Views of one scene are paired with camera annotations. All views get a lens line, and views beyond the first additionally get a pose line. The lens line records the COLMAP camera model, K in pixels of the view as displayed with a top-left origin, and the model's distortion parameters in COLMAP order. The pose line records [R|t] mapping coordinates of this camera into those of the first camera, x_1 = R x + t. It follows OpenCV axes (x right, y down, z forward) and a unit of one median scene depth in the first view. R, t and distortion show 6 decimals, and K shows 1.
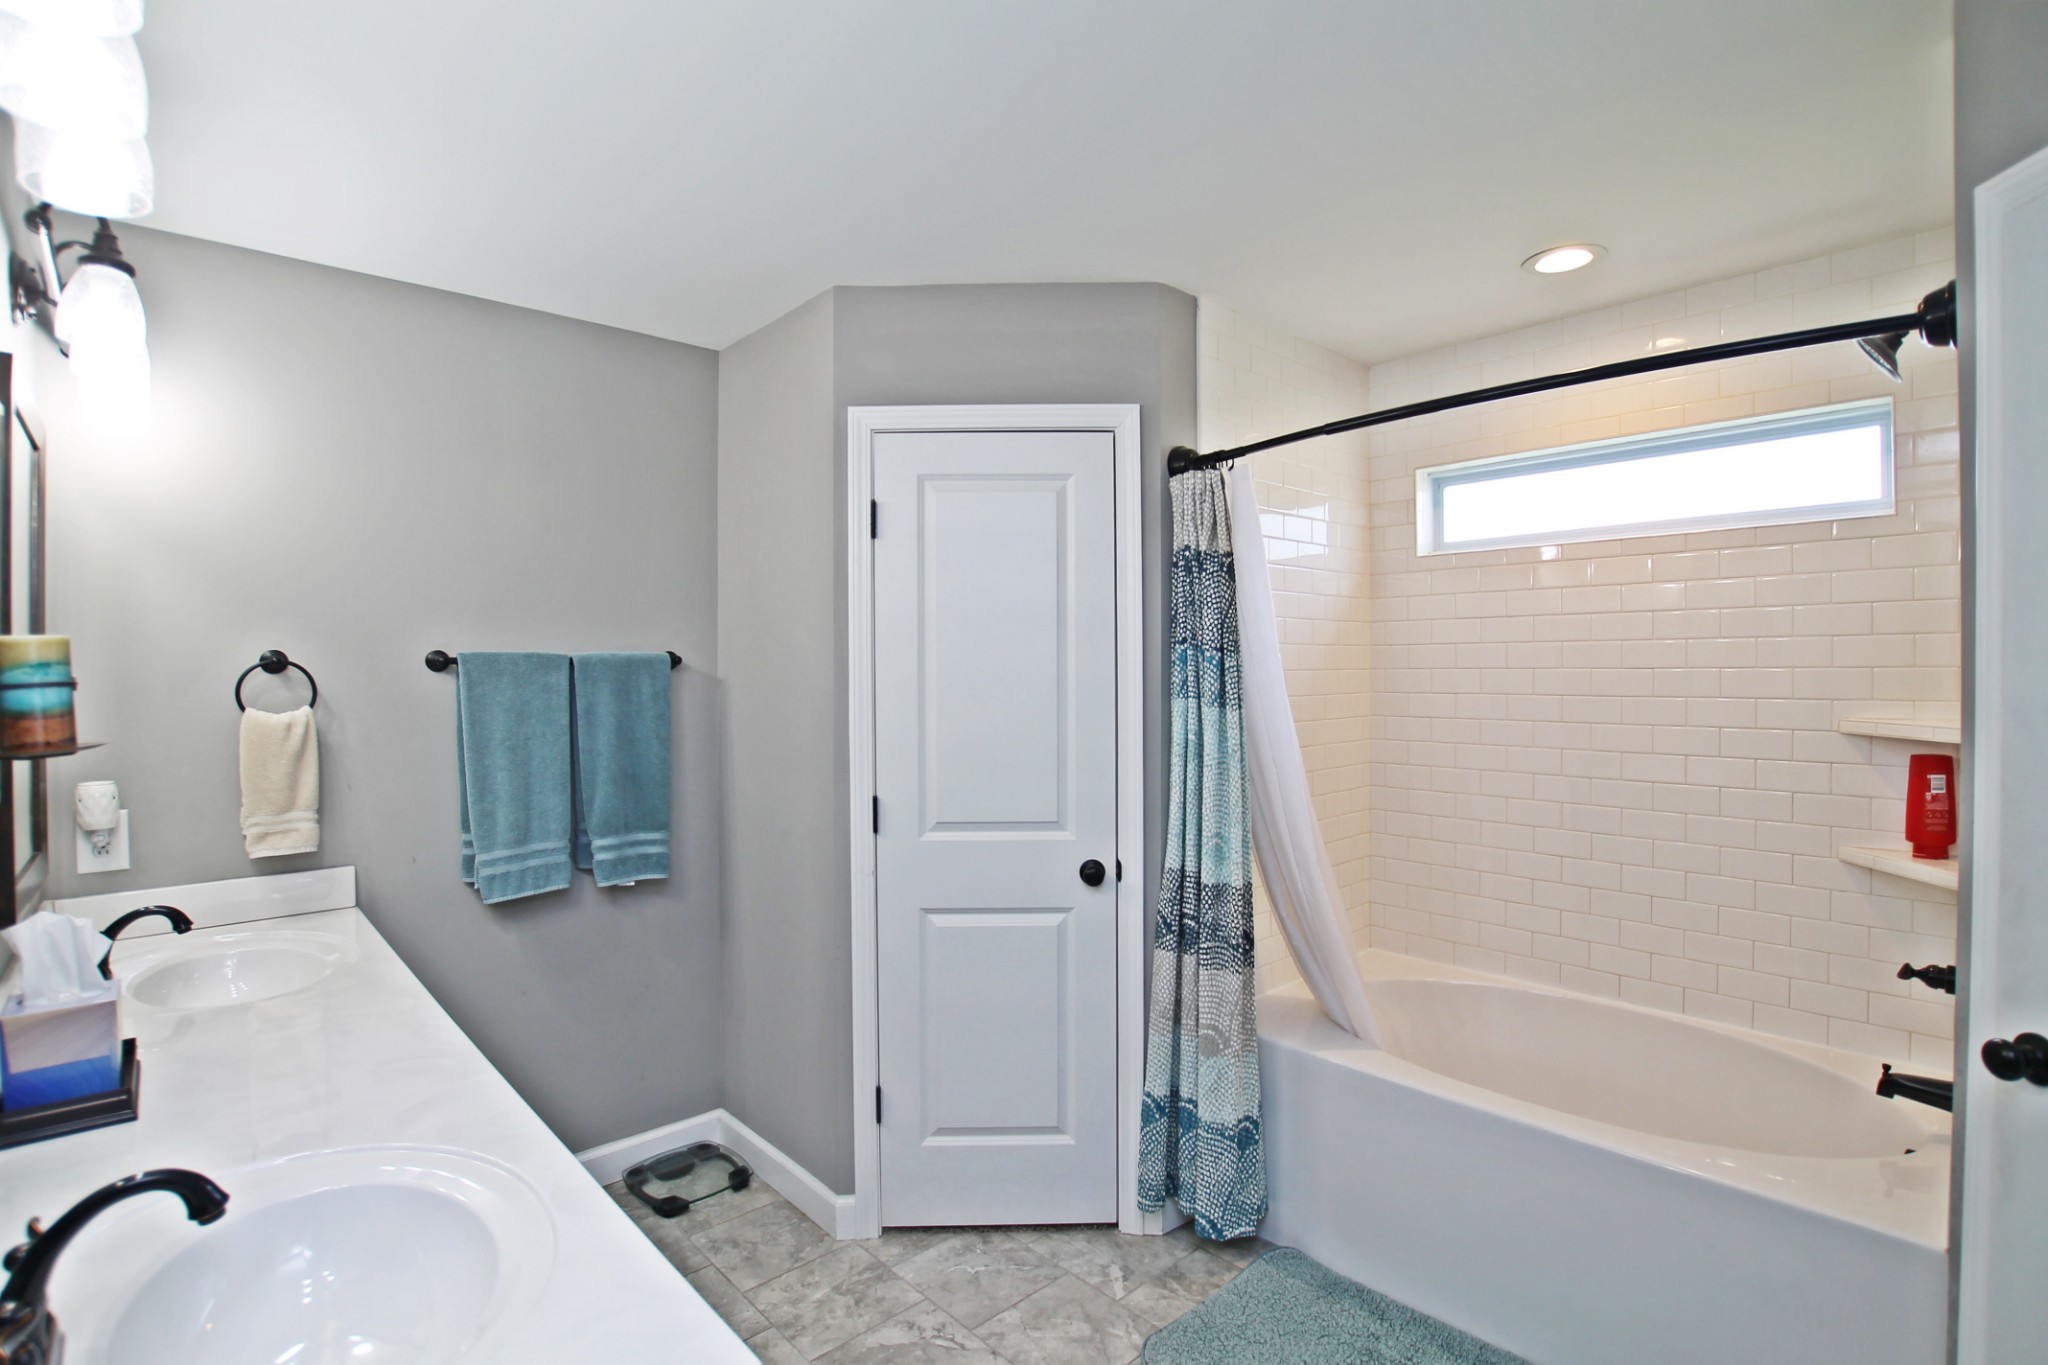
lens RADIAL K [[990.3, 0, 1018.5], [0, 990.3, 678.6], [0, 0, 1]] dist [-0.022096, 0.002704]
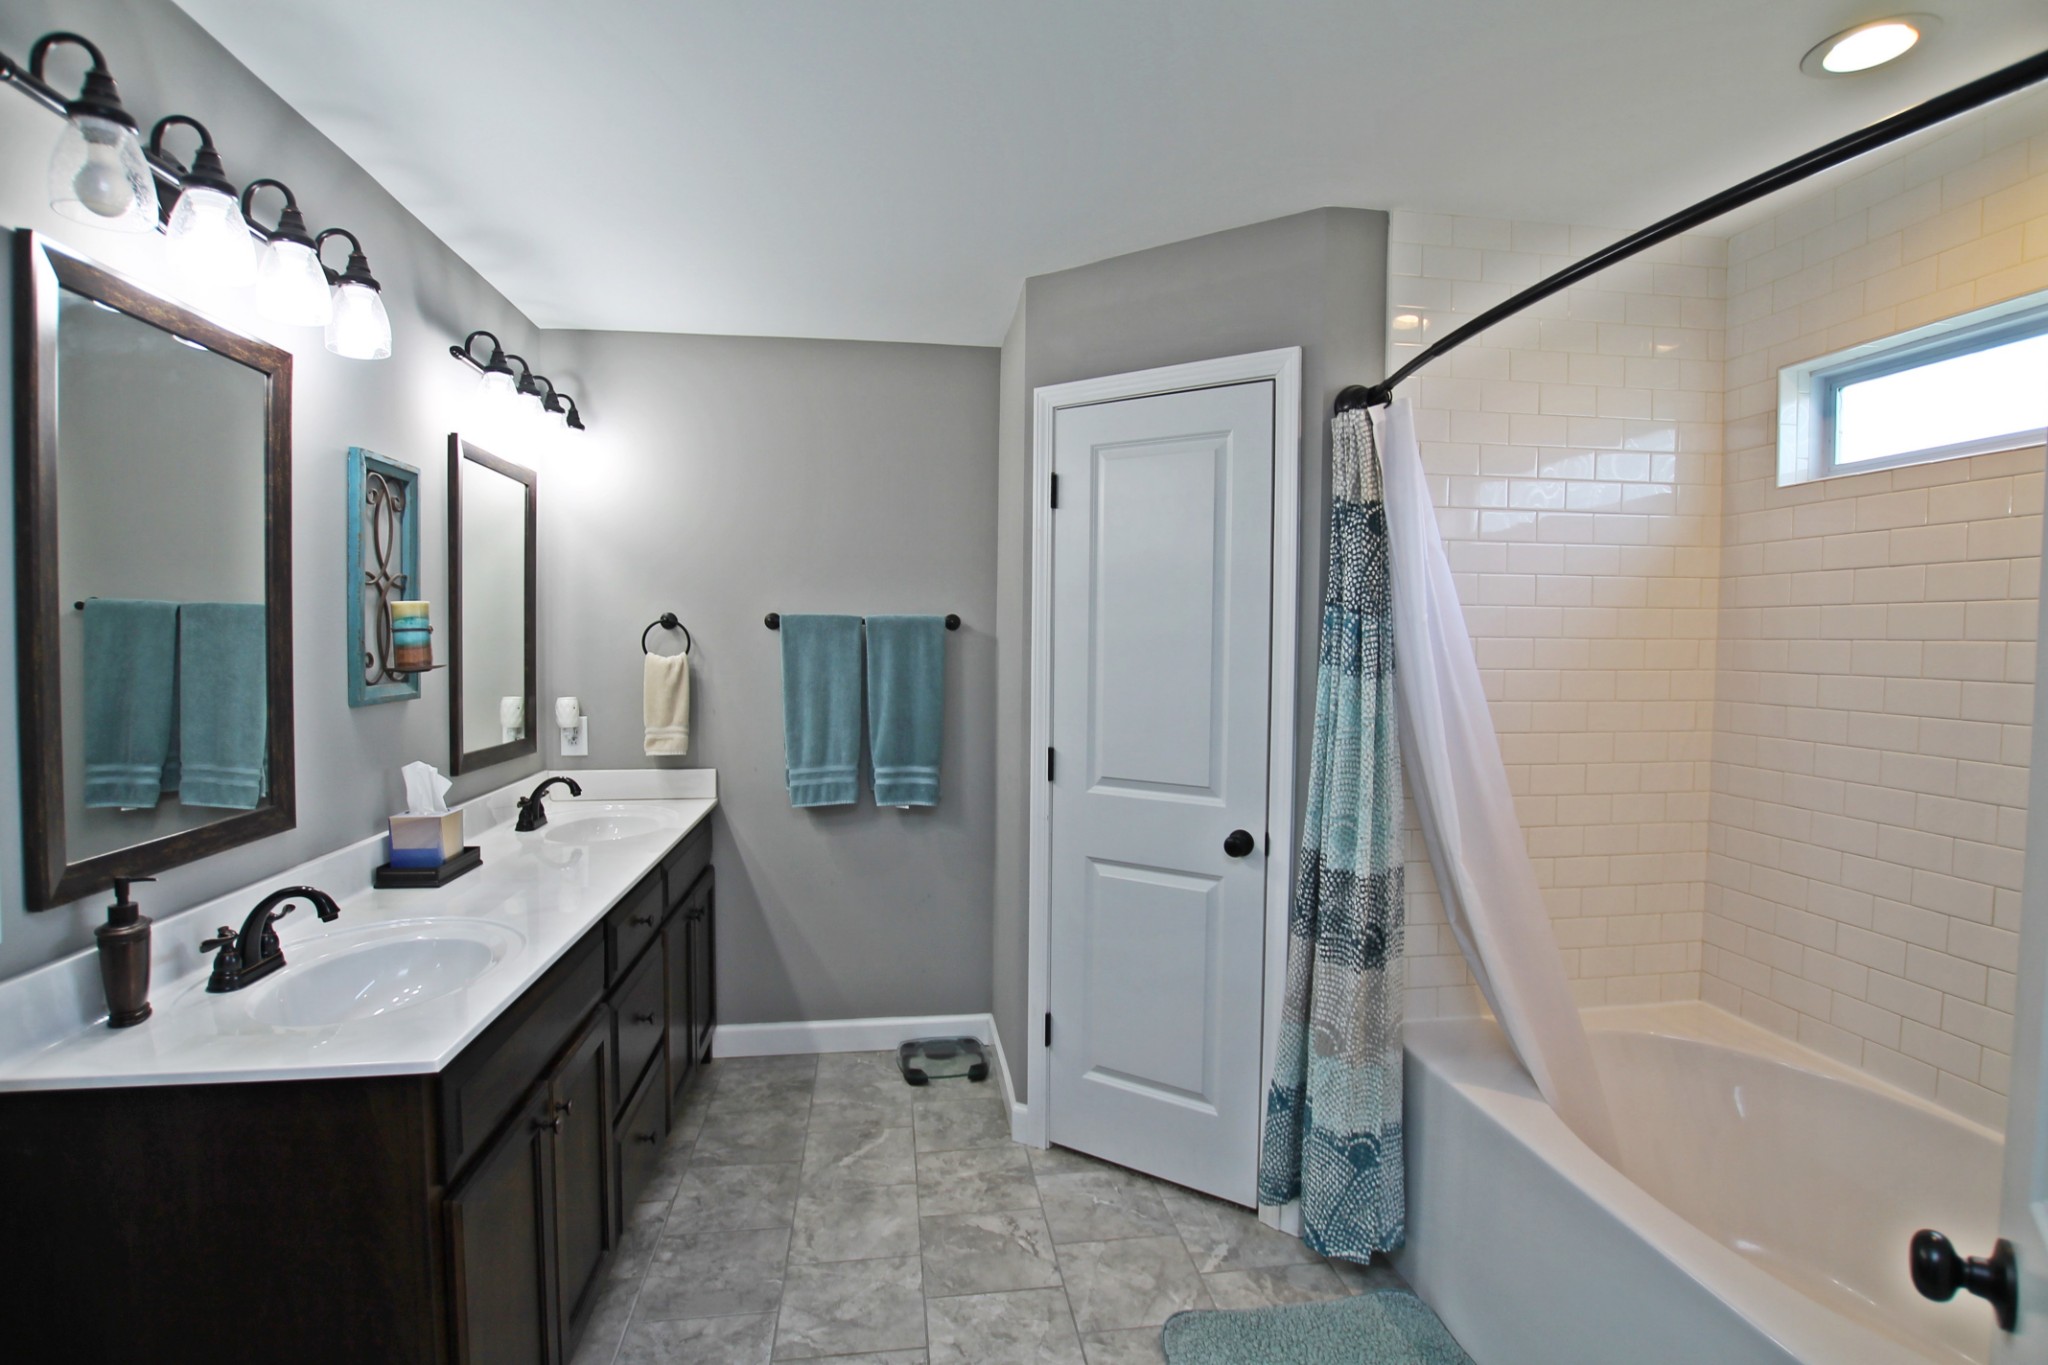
lens RADIAL K [[990.3, 0, 990.1], [0, 990.3, 676.9], [0, 0, 1]] dist [-0.022096, 0.002704]
pose [[0.821679, 0.035797, -0.568825, 0.418027], [-0.019105, 0.999195, 0.035283, 0.004393], [0.569630, -0.018124, 0.821702, 0.072794]]
